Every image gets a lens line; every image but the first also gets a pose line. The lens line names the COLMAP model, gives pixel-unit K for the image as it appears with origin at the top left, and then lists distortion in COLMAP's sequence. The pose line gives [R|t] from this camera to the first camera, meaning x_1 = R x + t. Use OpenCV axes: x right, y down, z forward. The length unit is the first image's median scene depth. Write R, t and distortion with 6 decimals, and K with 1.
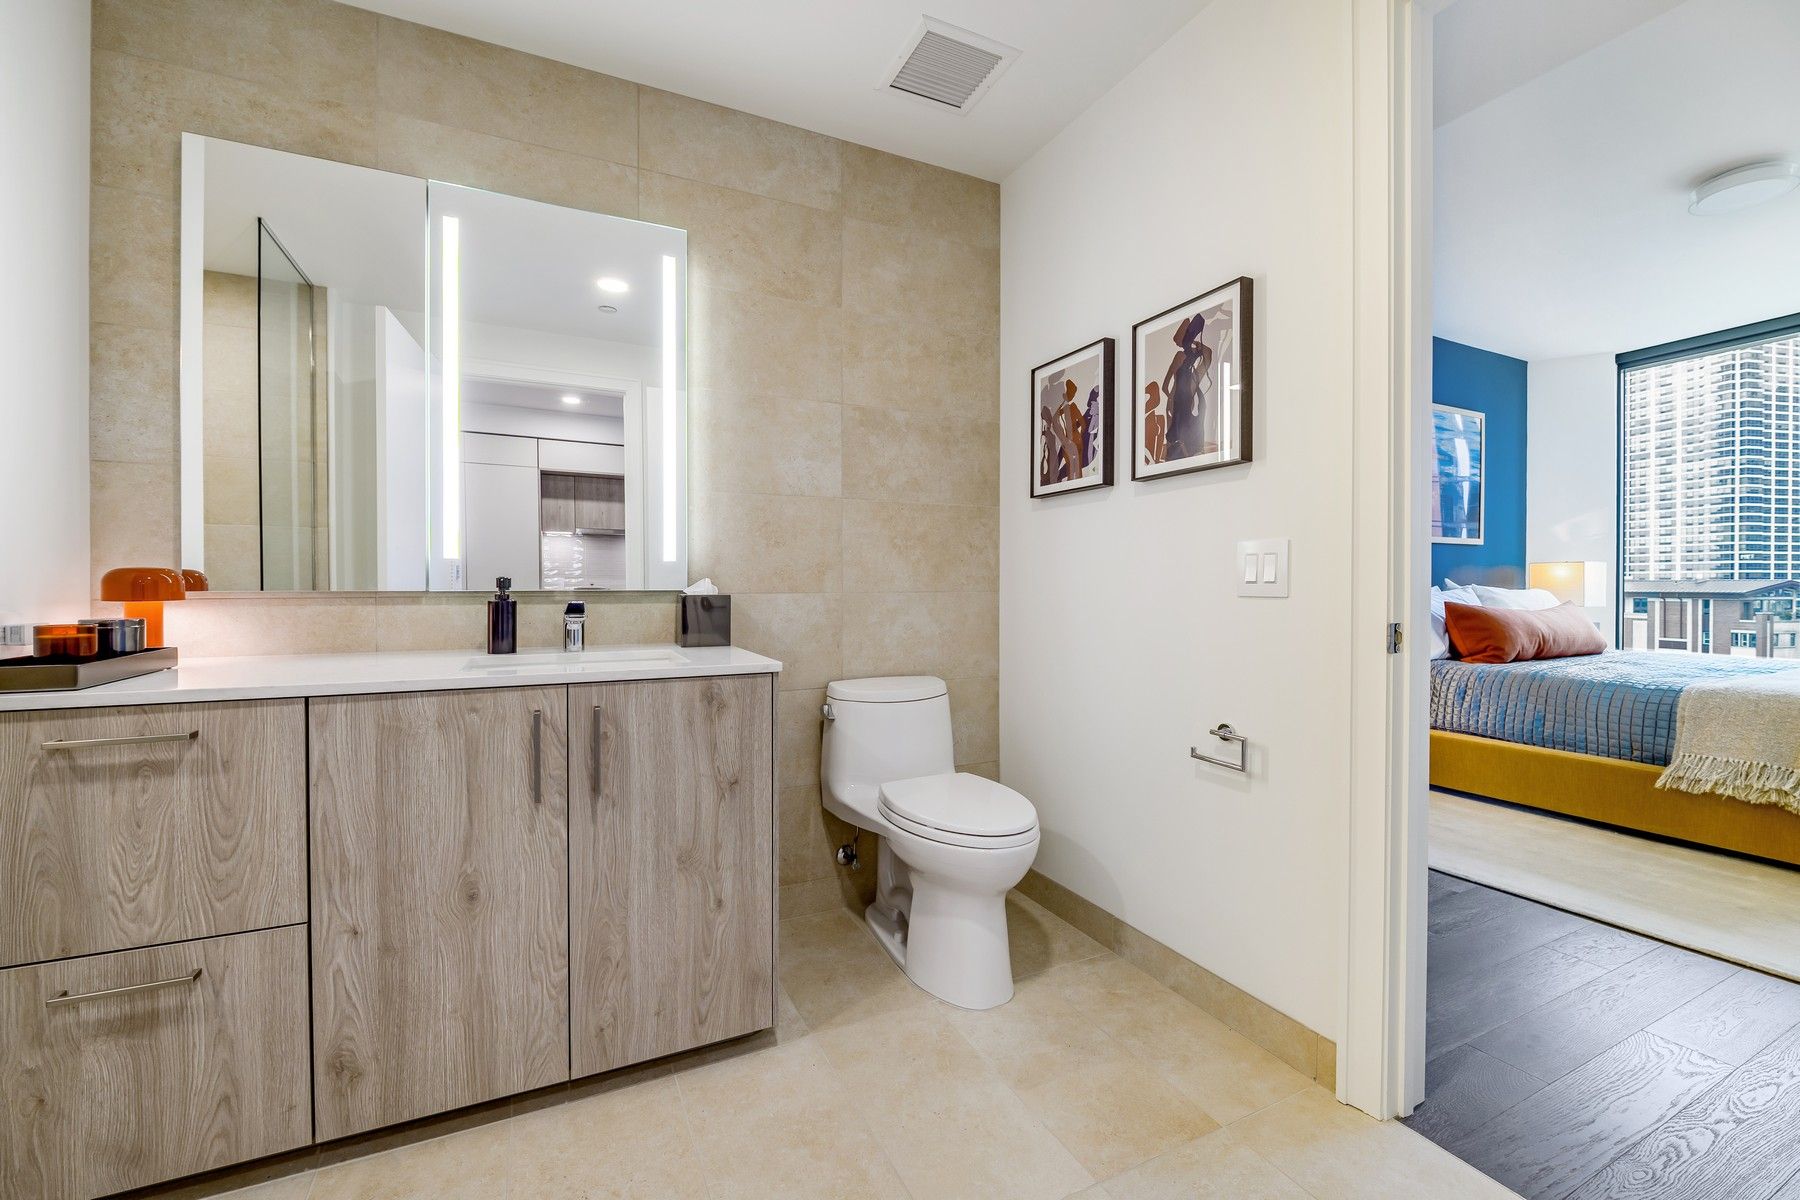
lens RADIAL K [[745.4, 0, 902.9], [0, 745.4, 589.9], [0, 0, 1]] dist [-0.000934, -0.000136]
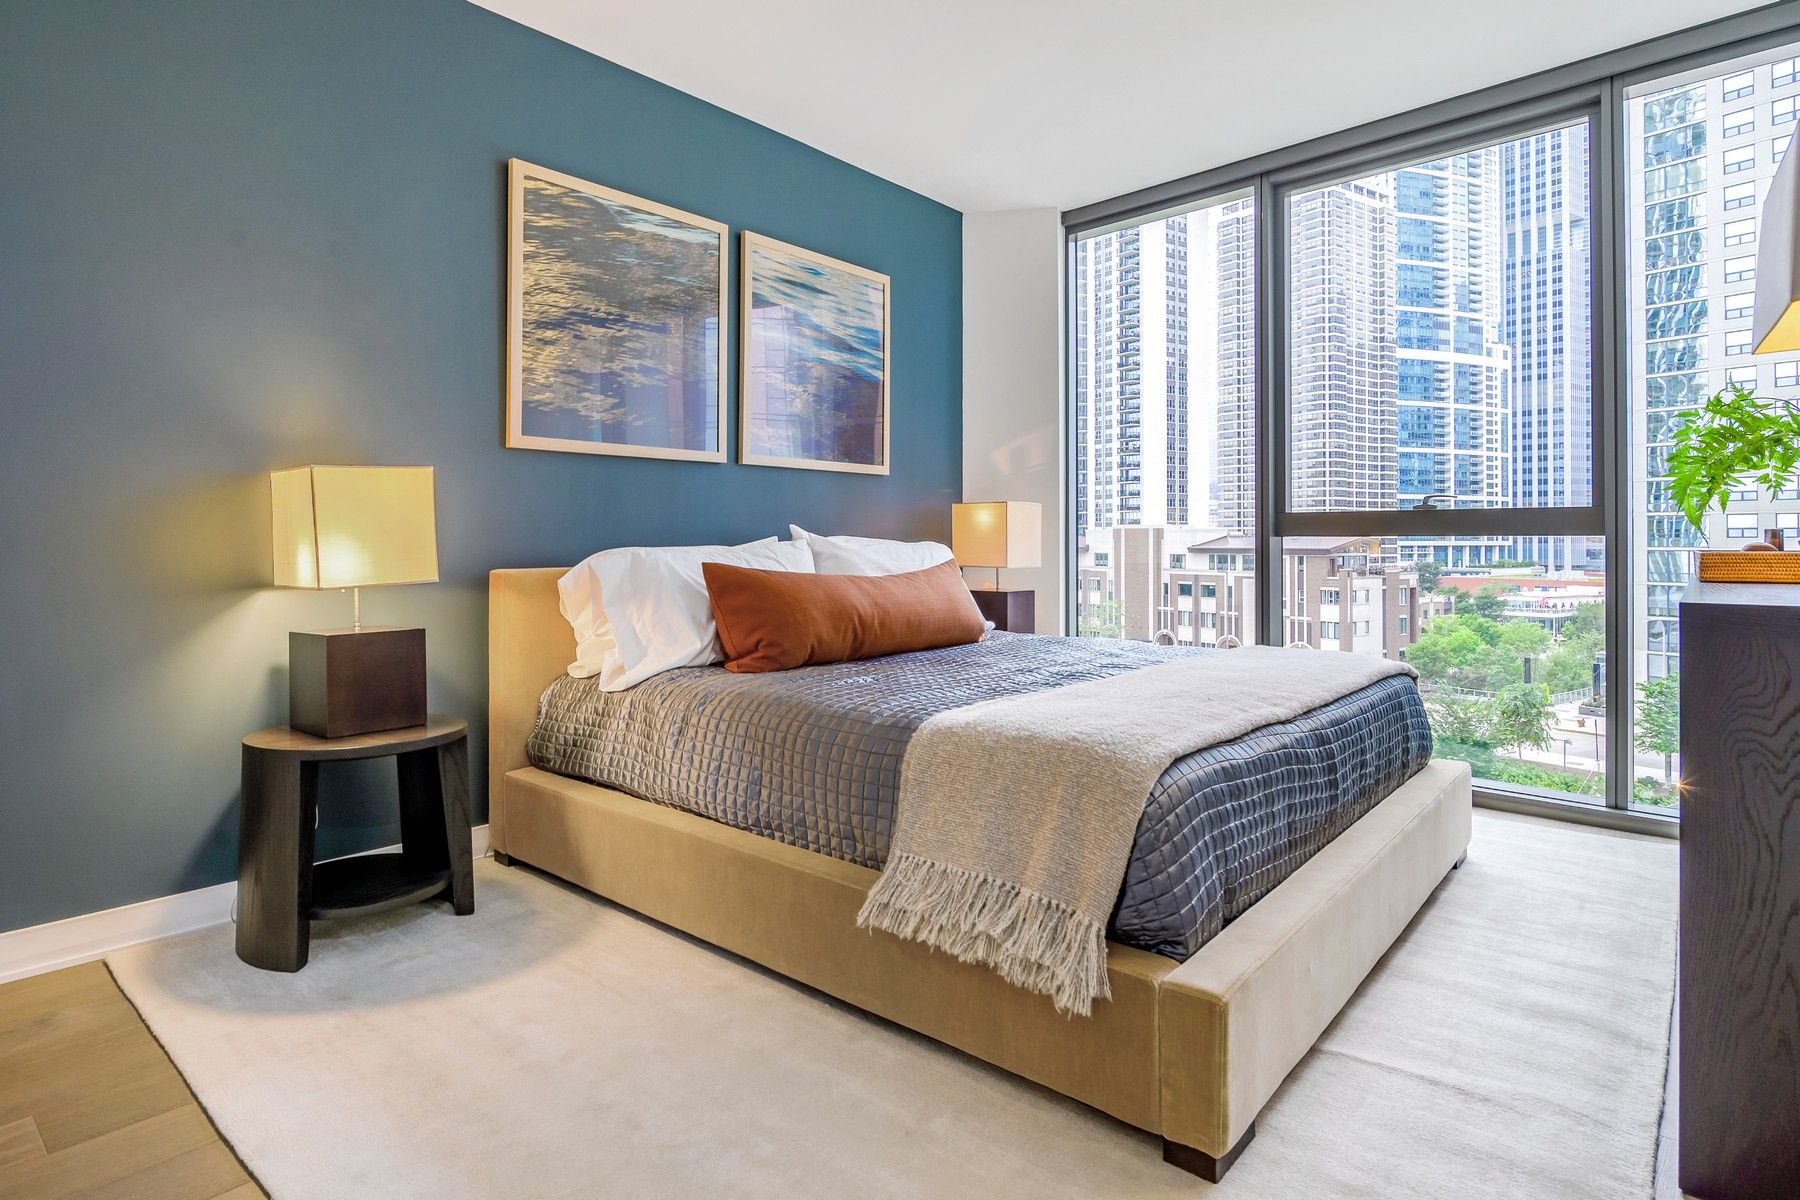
lens RADIAL K [[963.3, 0, 836.6], [0, 963.3, 542.1], [0, 0, 1]] dist [-0.007381, -0.000575]
pose [[0.937782, -0.003829, 0.347203, 0.585406], [0.007216, 0.999938, -0.008464, 0.006566], [-0.347149, 0.010443, 0.937752, 0.291336]]
